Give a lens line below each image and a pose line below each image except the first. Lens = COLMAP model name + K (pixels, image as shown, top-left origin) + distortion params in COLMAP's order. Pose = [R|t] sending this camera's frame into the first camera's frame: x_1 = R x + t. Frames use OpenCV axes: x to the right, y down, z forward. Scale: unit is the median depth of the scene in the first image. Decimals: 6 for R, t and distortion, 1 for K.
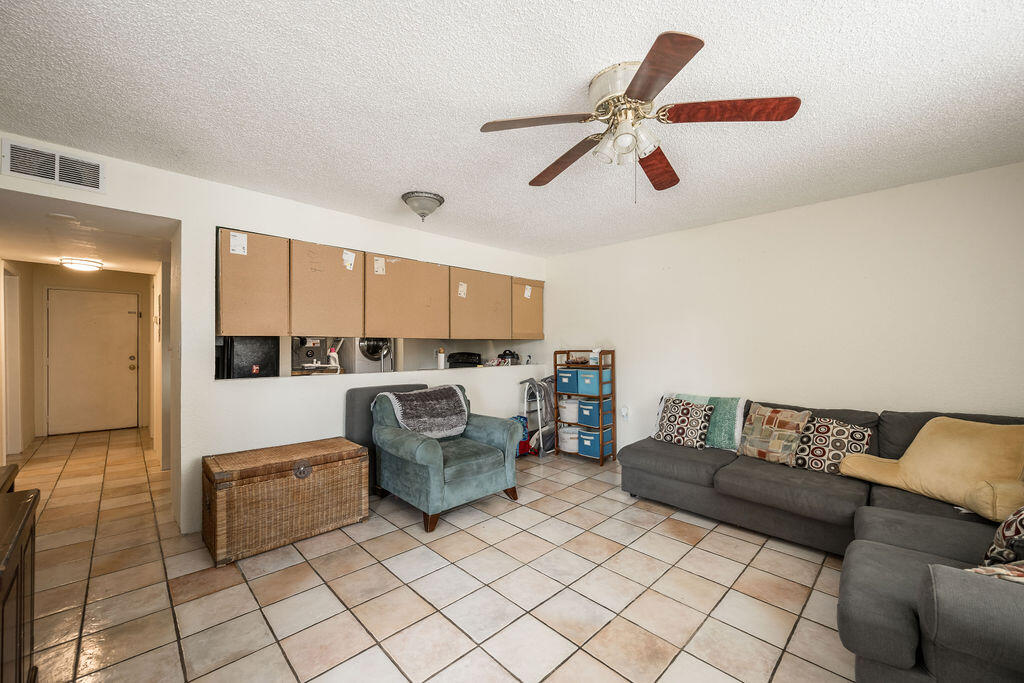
lens RADIAL K [[401.9, 0, 508.5], [0, 401.9, 343.3], [0, 0, 1]] dist [-0.002036, -0.000107]
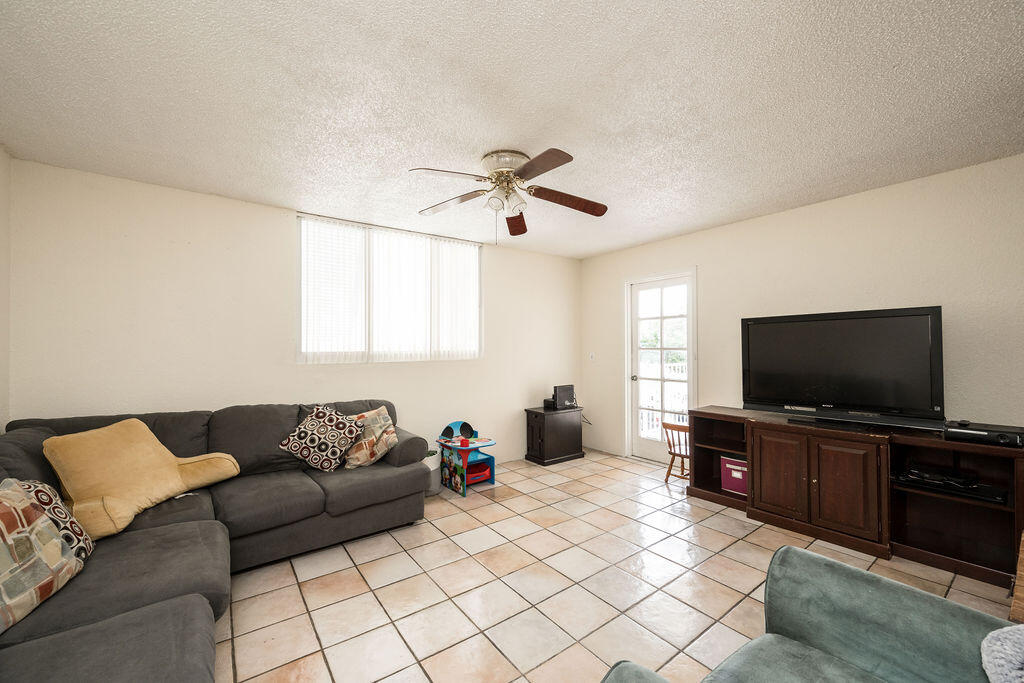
lens RADIAL K [[401.9, 0, 510.0], [0, 401.9, 343.1], [0, 0, 1]] dist [-0.002036, -0.000107]
pose [[-0.989714, 0.006440, 0.142916, 0.042912], [0.004402, 0.999884, -0.014569, 0.005884], [-0.142993, -0.013790, -0.989628, 1.384449]]
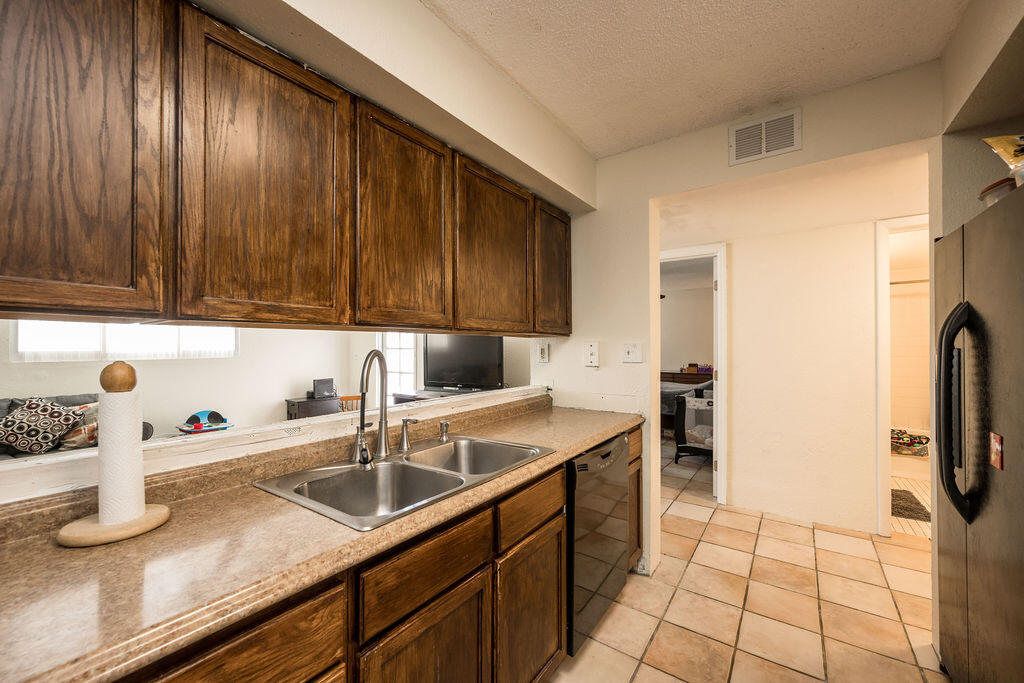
lens RADIAL K [[401.9, 0, 515.2], [0, 401.9, 343.4], [0, 0, 1]] dist [-0.002036, -0.000107]
pose [[-0.984366, 0.000134, -0.176134, -0.494635], [0.002457, 0.999913, -0.012971, 0.007030], [0.176117, -0.013201, -0.984281, 1.826288]]
